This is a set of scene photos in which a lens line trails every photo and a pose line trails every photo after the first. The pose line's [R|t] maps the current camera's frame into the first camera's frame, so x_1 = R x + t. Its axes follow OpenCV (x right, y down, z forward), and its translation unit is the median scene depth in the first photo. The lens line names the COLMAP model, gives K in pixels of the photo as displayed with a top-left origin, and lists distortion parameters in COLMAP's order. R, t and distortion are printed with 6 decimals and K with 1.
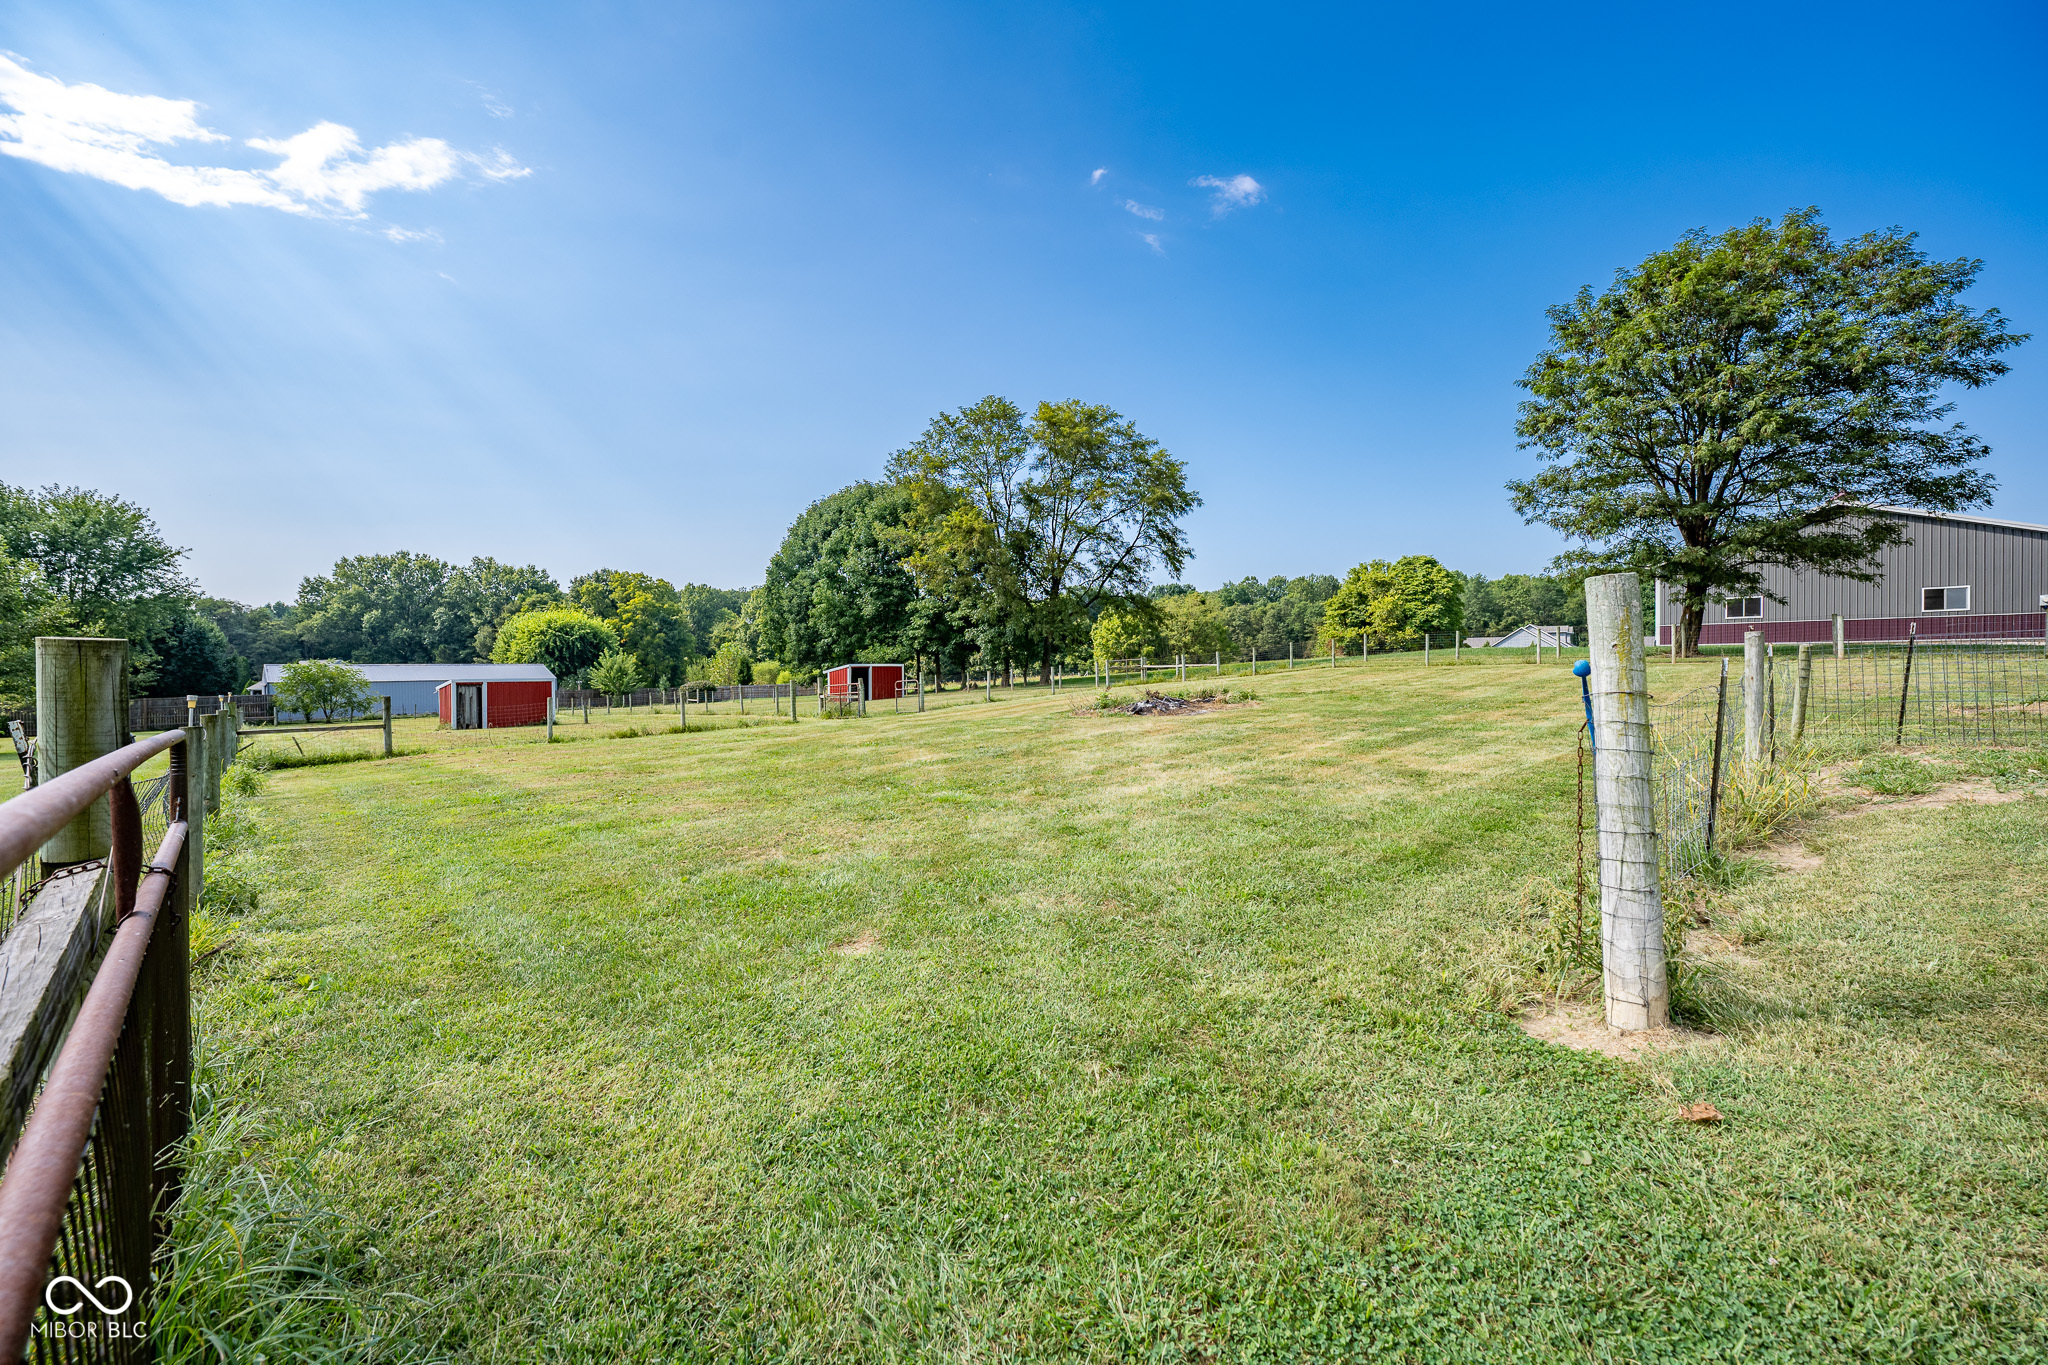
lens RADIAL K [[814.6, 0, 1040.4], [0, 814.6, 679.8], [0, 0, 1]] dist [-0.004053, 0.000357]
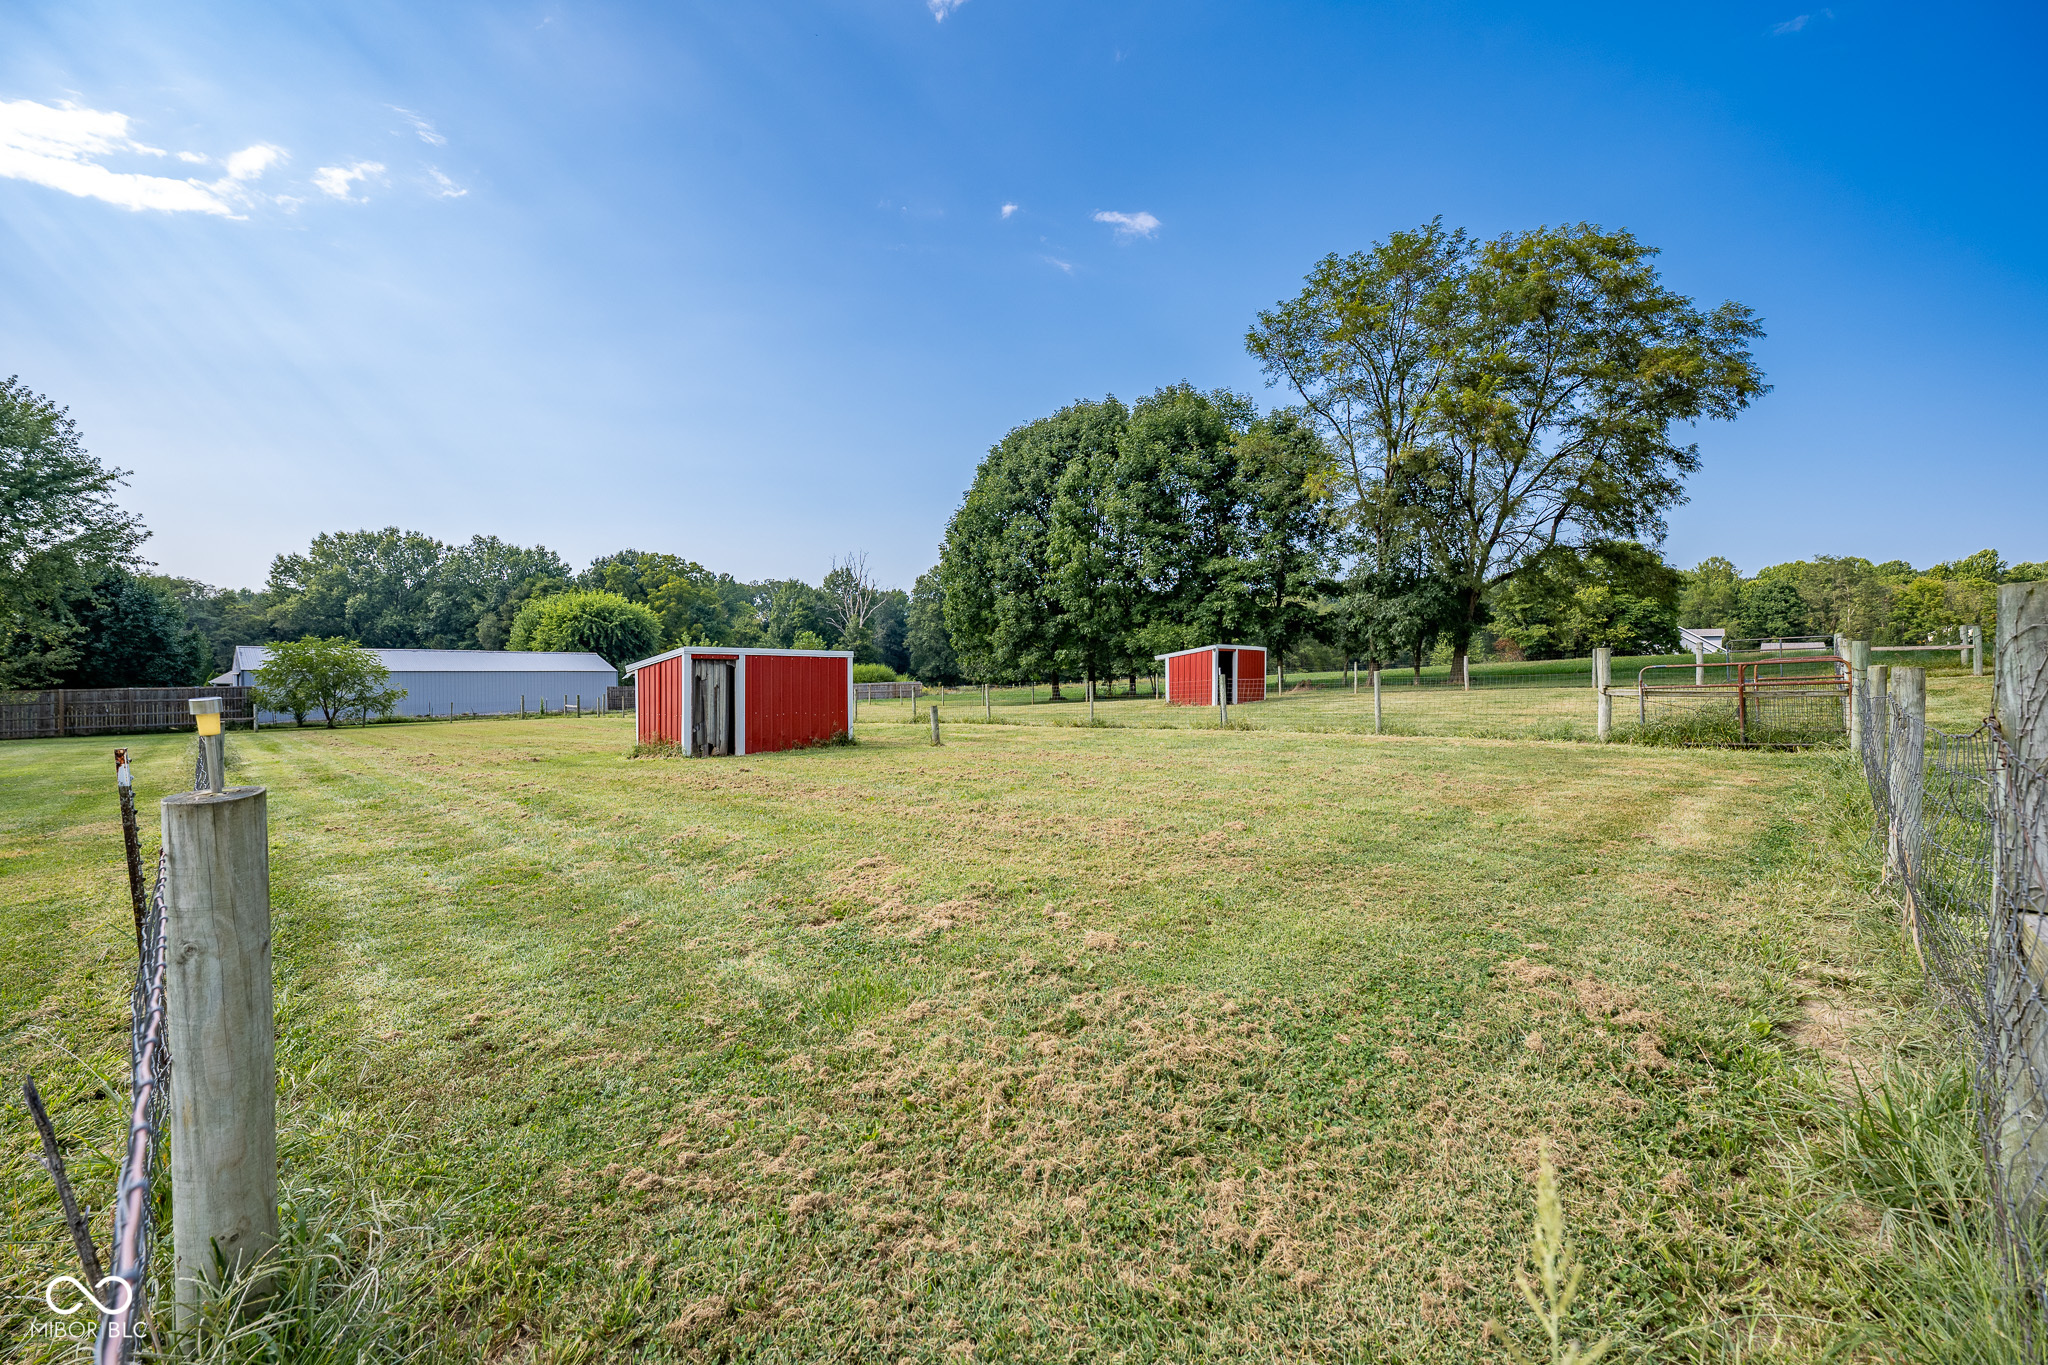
lens RADIAL K [[814.6, 0, 1033.6], [0, 814.6, 689.6], [0, 0, 1]] dist [-0.004053, 0.000357]
pose [[0.999716, 0.011335, 0.020978, -0.169432], [-0.011442, 0.999922, 0.005013, 0.005884], [-0.020919, -0.005251, 0.999767, 0.169671]]
